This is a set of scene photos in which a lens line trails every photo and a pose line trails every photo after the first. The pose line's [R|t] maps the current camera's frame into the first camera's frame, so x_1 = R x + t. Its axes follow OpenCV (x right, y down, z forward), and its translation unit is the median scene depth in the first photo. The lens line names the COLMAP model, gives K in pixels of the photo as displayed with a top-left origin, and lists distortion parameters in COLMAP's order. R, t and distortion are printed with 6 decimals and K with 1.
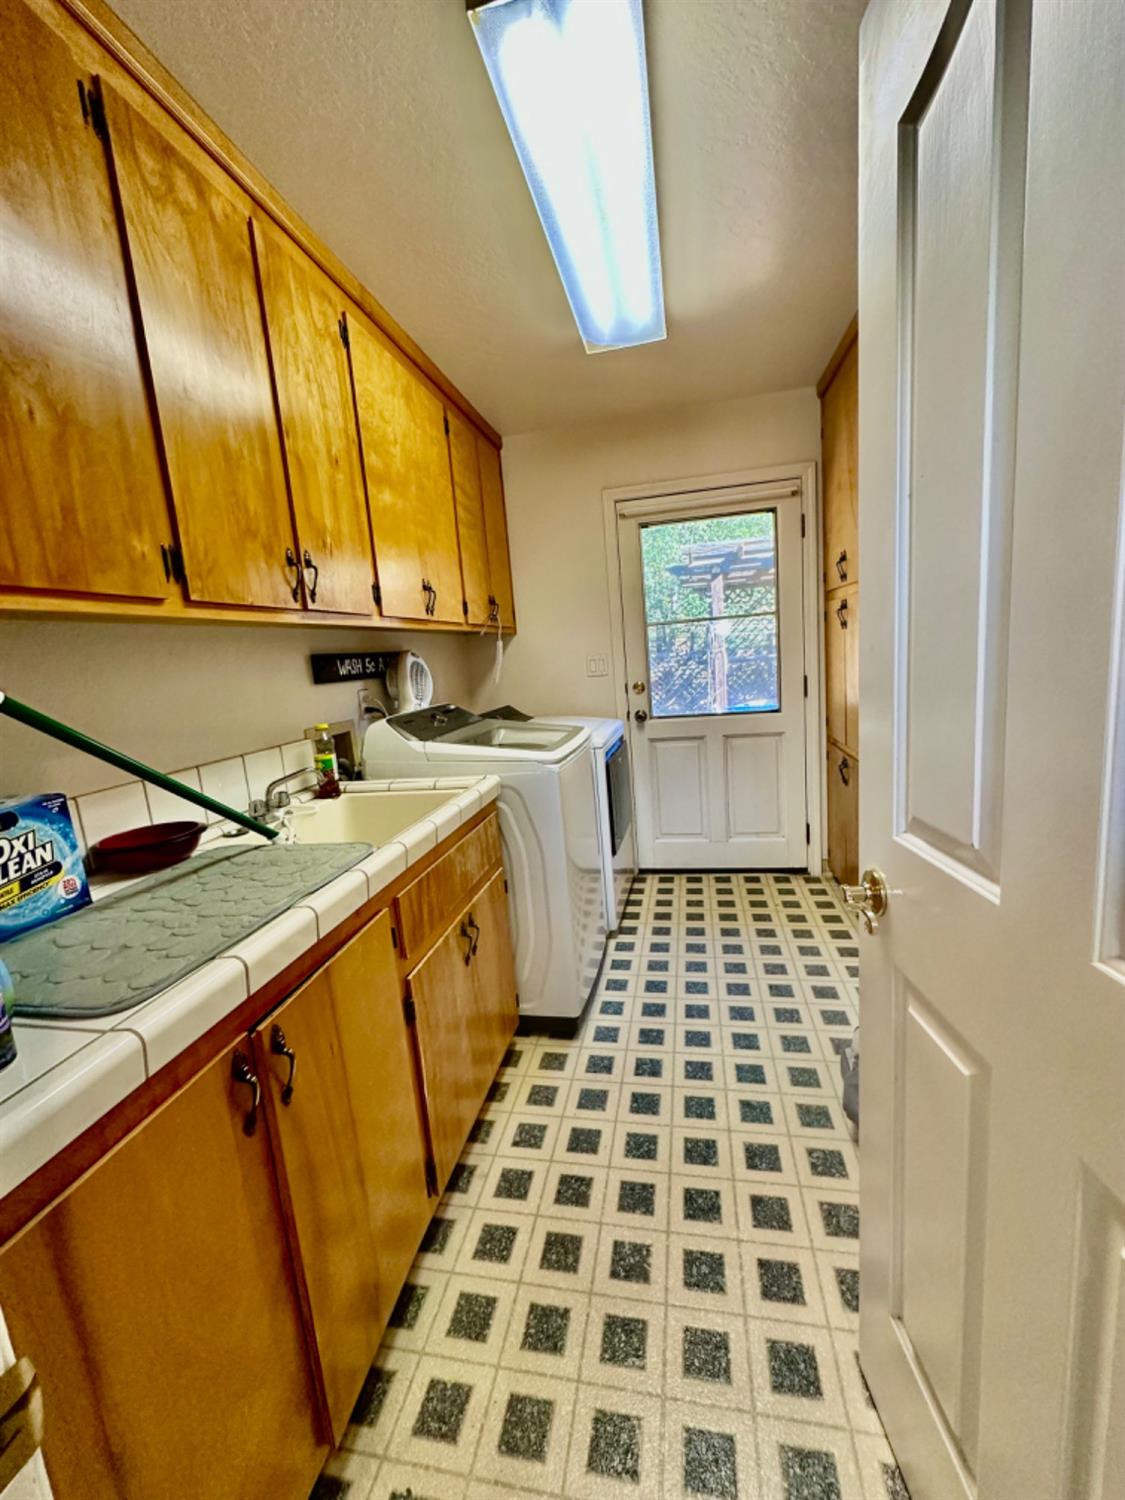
lens RADIAL K [[598.5, 0, 562.5], [0, 598.5, 749.9], [0, 0, 1]] dist [-0.004778, 0.001266]
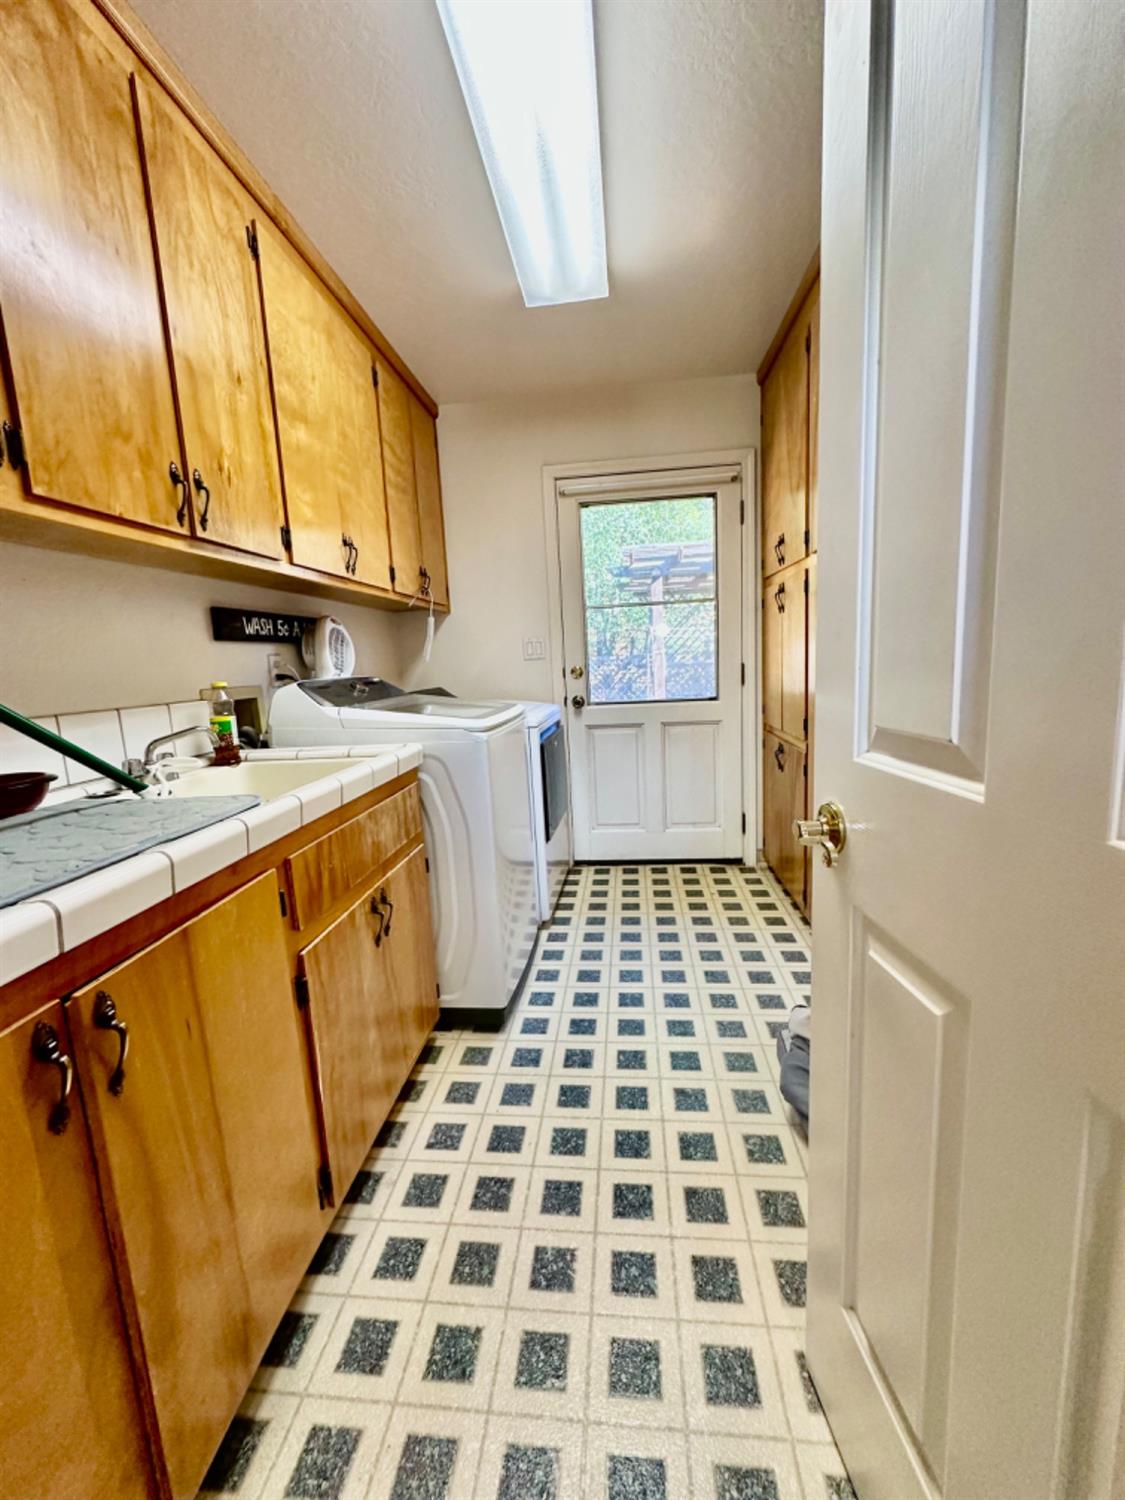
lens RADIAL K [[598.5, 0, 562.5], [0, 598.5, 751.0], [0, 0, 1]] dist [-0.004778, 0.001266]
pose [[0.994901, 0.016328, 0.099529, 0.020264], [-0.014995, 0.999788, -0.014125, 0.073081], [-0.099739, 0.012561, 0.994934, 0.076967]]
